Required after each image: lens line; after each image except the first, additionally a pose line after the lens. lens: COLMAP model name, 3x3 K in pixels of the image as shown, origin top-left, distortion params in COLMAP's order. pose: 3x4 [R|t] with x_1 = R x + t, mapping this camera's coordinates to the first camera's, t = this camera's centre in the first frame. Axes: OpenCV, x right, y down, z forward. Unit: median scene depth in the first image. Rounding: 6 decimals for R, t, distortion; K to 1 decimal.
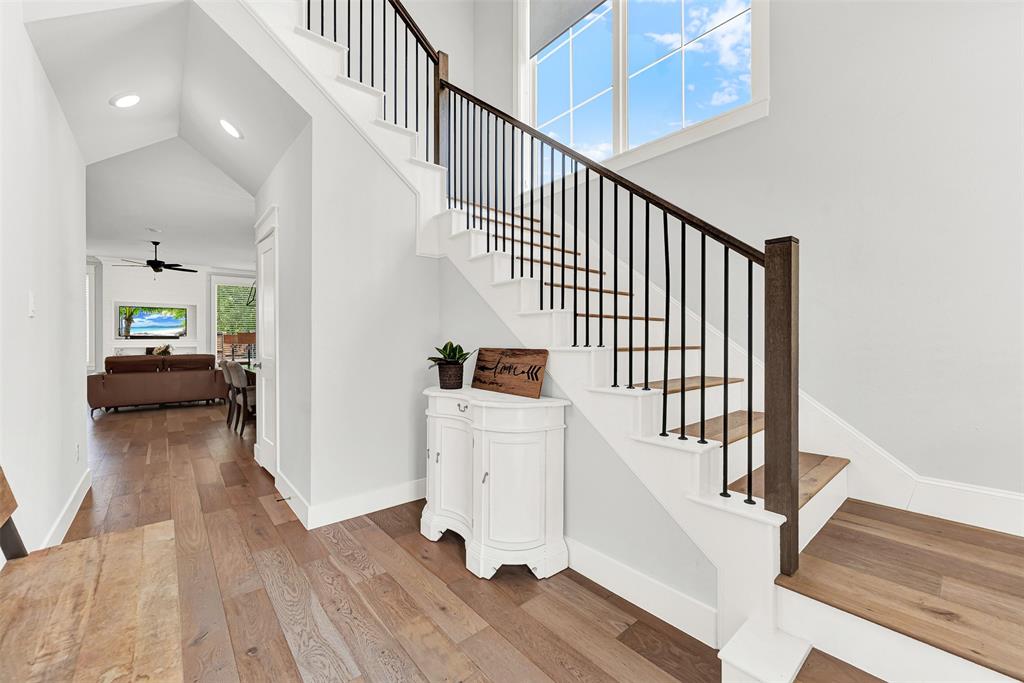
lens RADIAL K [[409.1, 0, 514.9], [0, 409.1, 338.1], [0, 0, 1]] dist [0.000103, -0.000013]
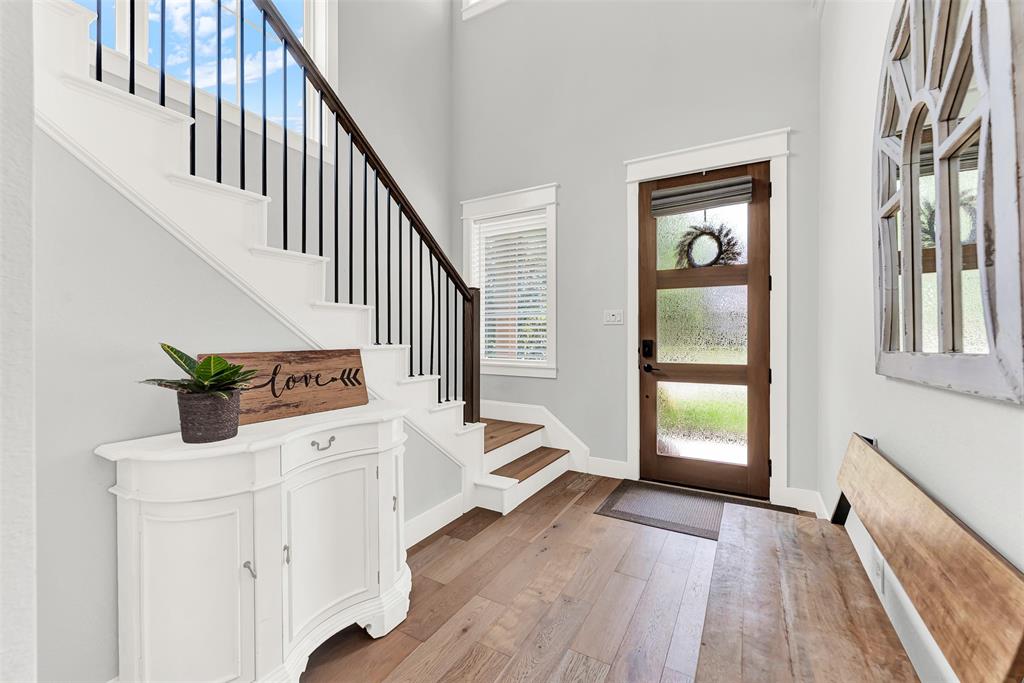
lens RADIAL K [[409.1, 0, 514.9], [0, 409.1, 338.1], [0, 0, 1]] dist [0.000103, -0.000013]
pose [[-0.331171, -0.005237, 0.943556, -0.867492], [-0.009376, 0.999953, 0.002259, -0.000808], [-0.943524, -0.008099, -0.331205, 0.967409]]
